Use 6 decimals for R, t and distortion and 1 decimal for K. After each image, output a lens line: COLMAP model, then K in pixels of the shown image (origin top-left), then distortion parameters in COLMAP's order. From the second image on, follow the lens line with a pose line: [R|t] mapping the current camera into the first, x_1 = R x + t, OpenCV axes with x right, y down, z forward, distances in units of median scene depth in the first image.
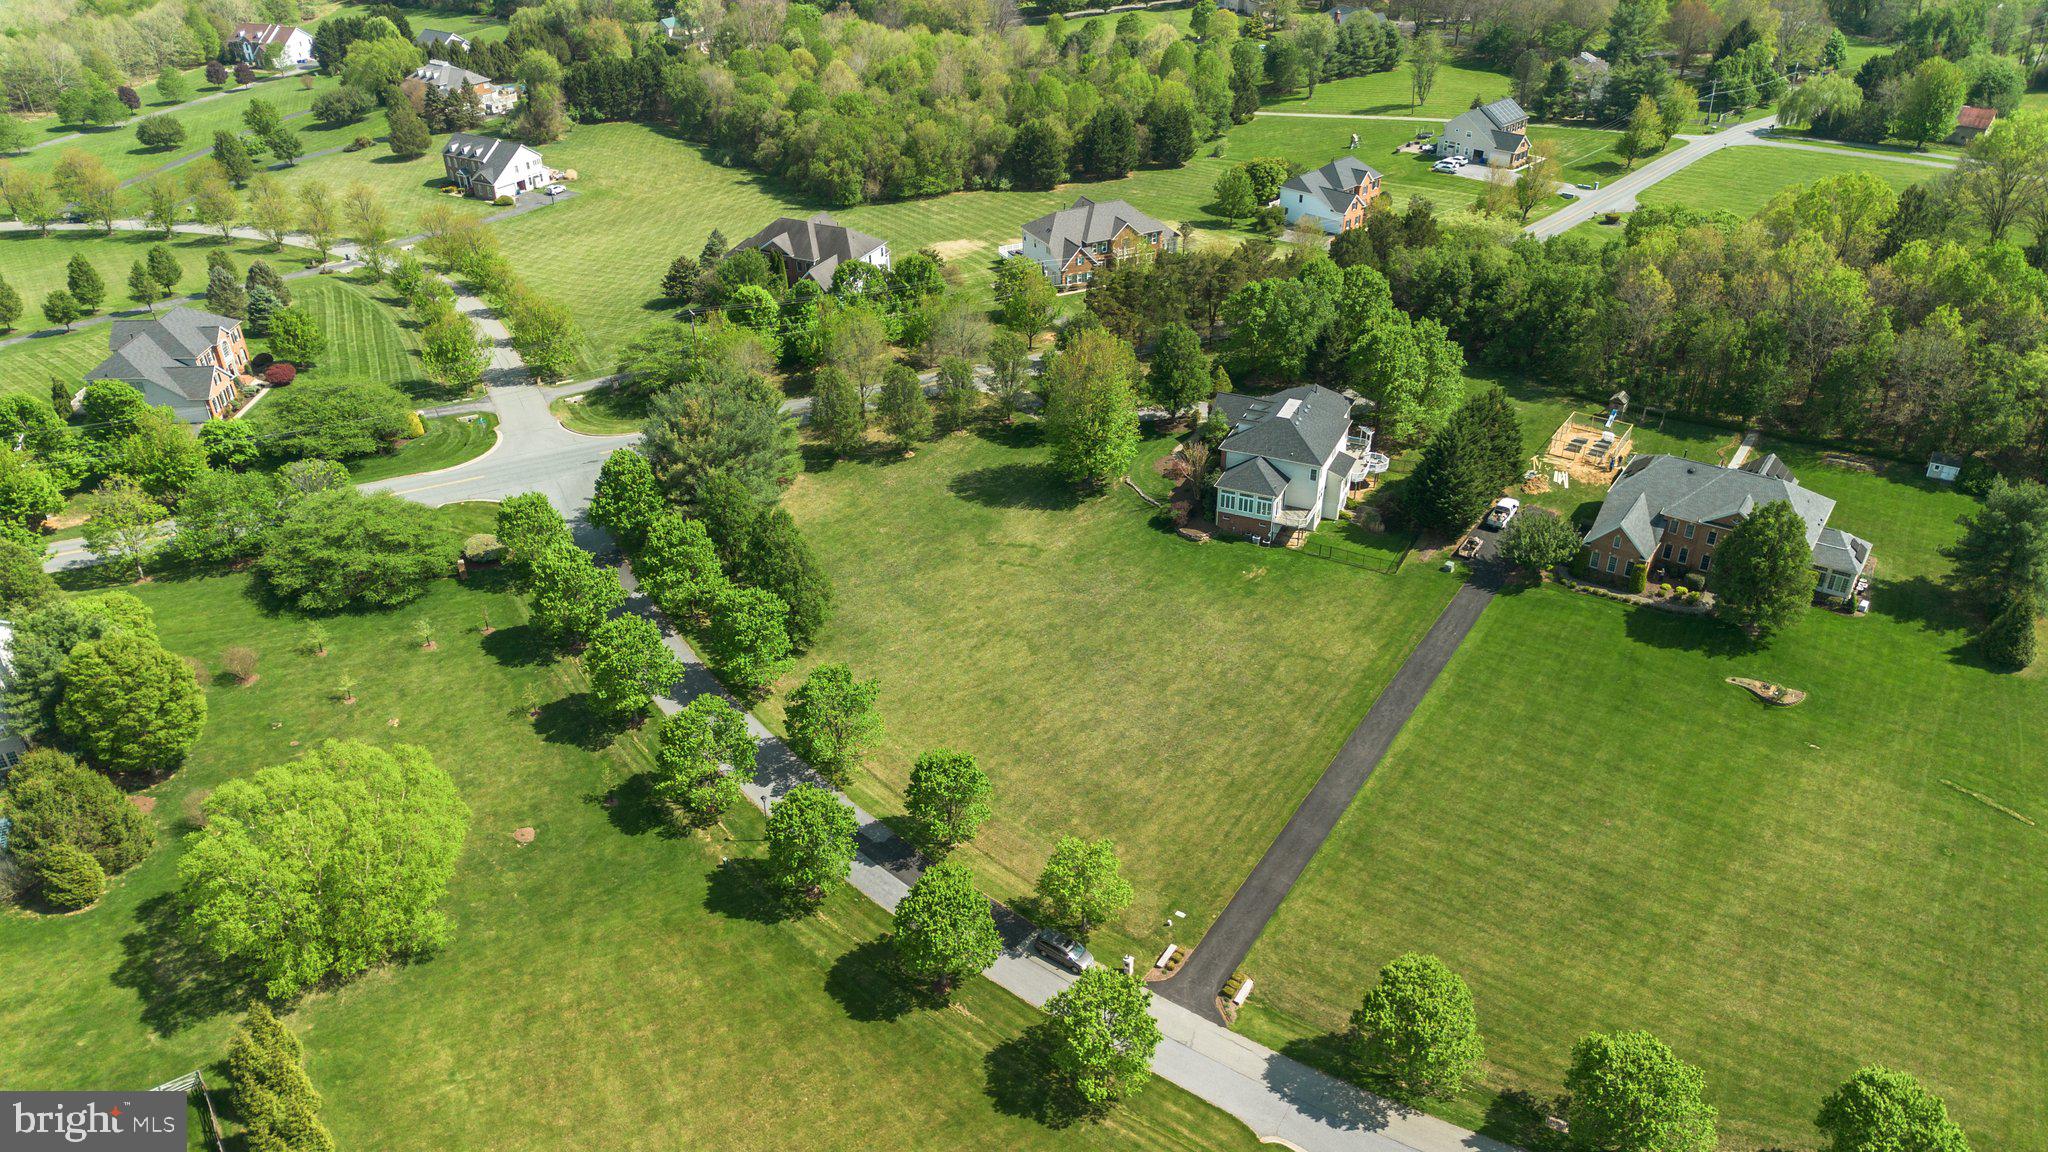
lens RADIAL K [[1446.2, 0, 1014.5], [0, 1446.2, 581.3], [0, 0, 1]] dist [0.073801, -0.082669]
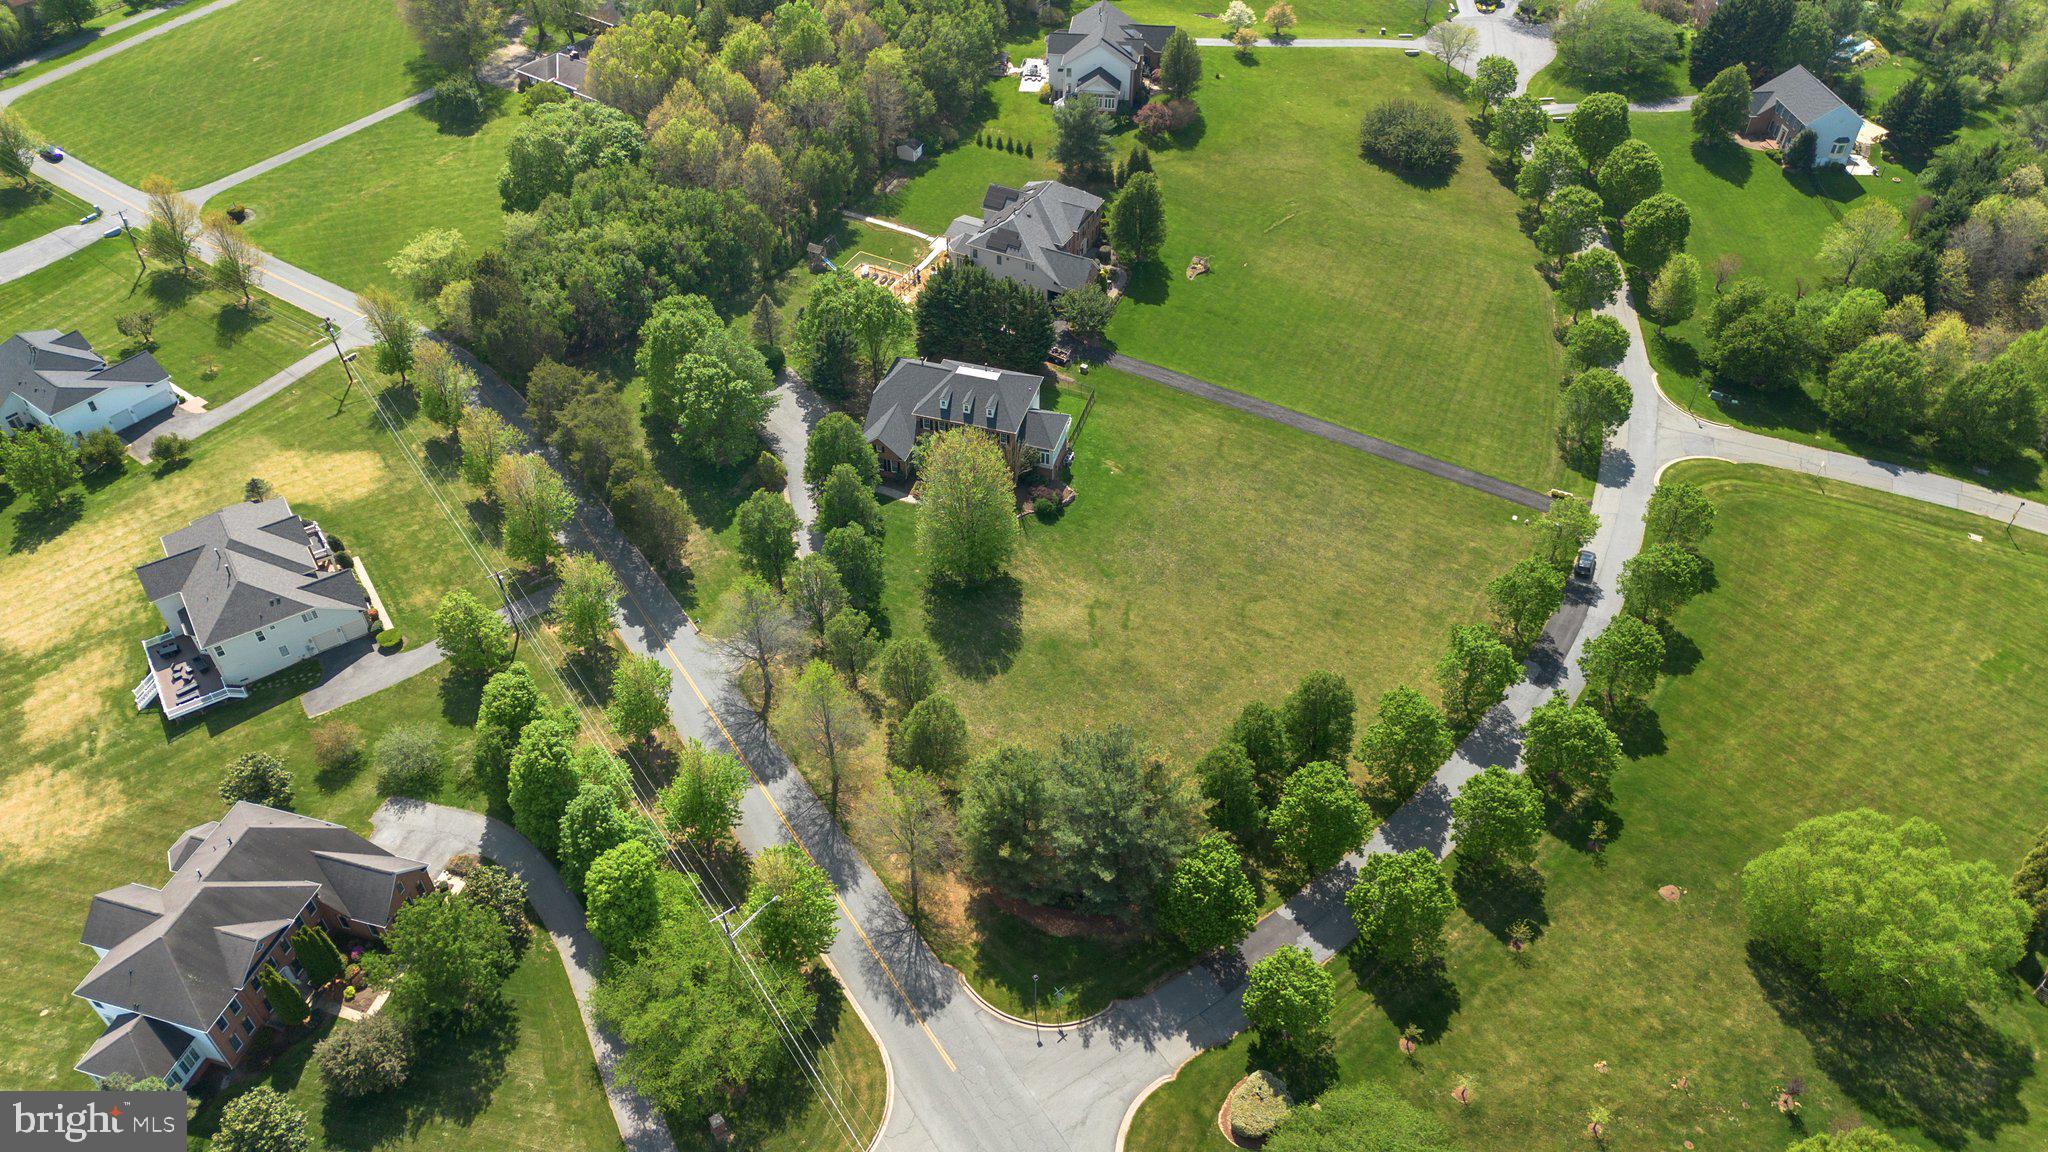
lens RADIAL K [[1445.8, 0, 1013.7], [0, 1445.8, 578.1], [0, 0, 1]] dist [0.073353, -0.067789]
pose [[-0.145166, -0.665593, 0.732061, -0.700086], [0.514363, 0.581287, 0.630505, -0.696657], [-0.845197, 0.468073, 0.257973, 0.787536]]
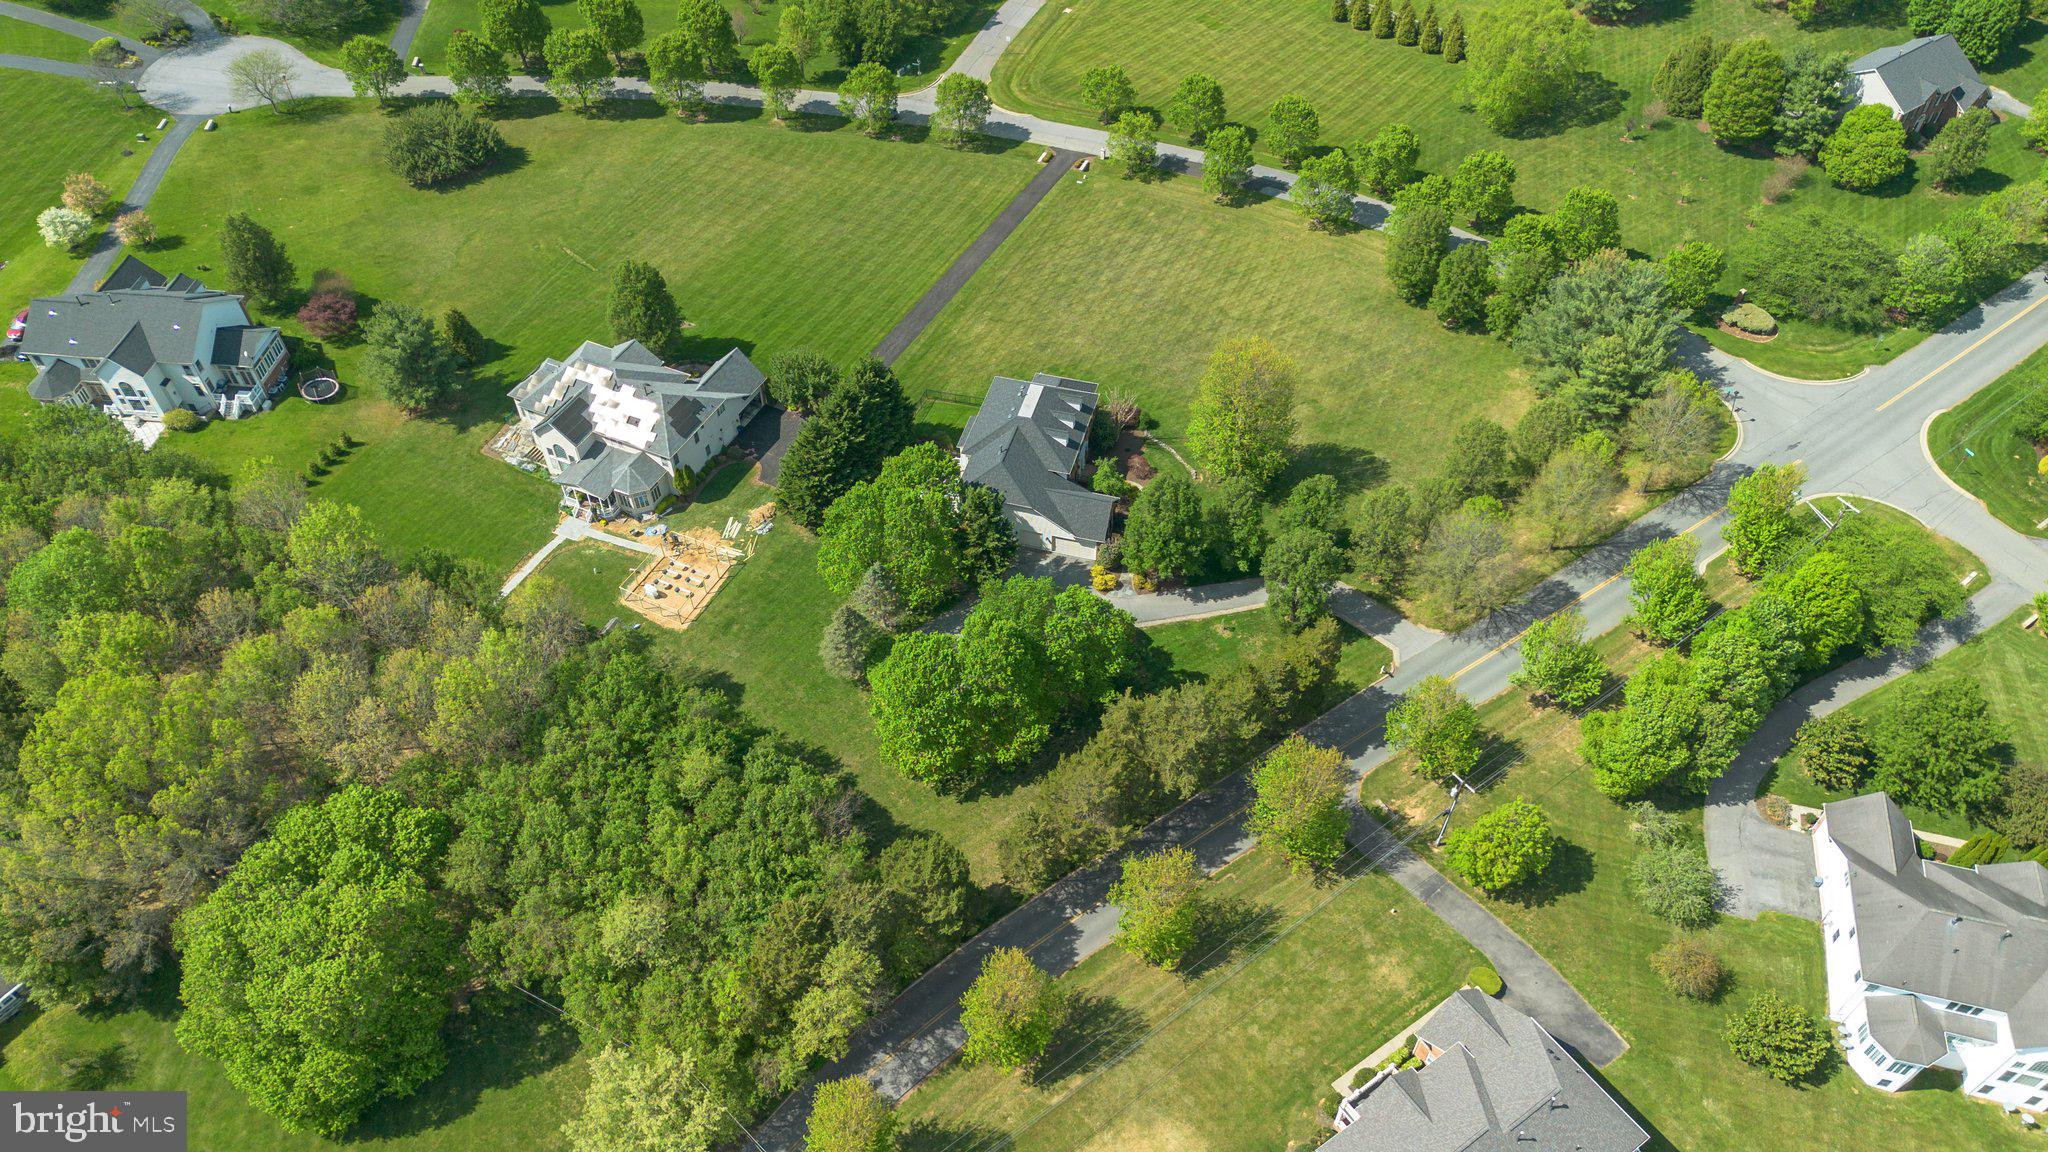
lens RADIAL K [[1445.8, 0, 1013.7], [0, 1445.8, 578.1], [0, 0, 1]] dist [0.073353, -0.067789]
pose [[-0.986538, 0.137663, -0.088275, 0.302855], [-0.060024, 0.197303, 0.978503, -1.020690], [0.152120, 0.970629, -0.186384, 1.302650]]
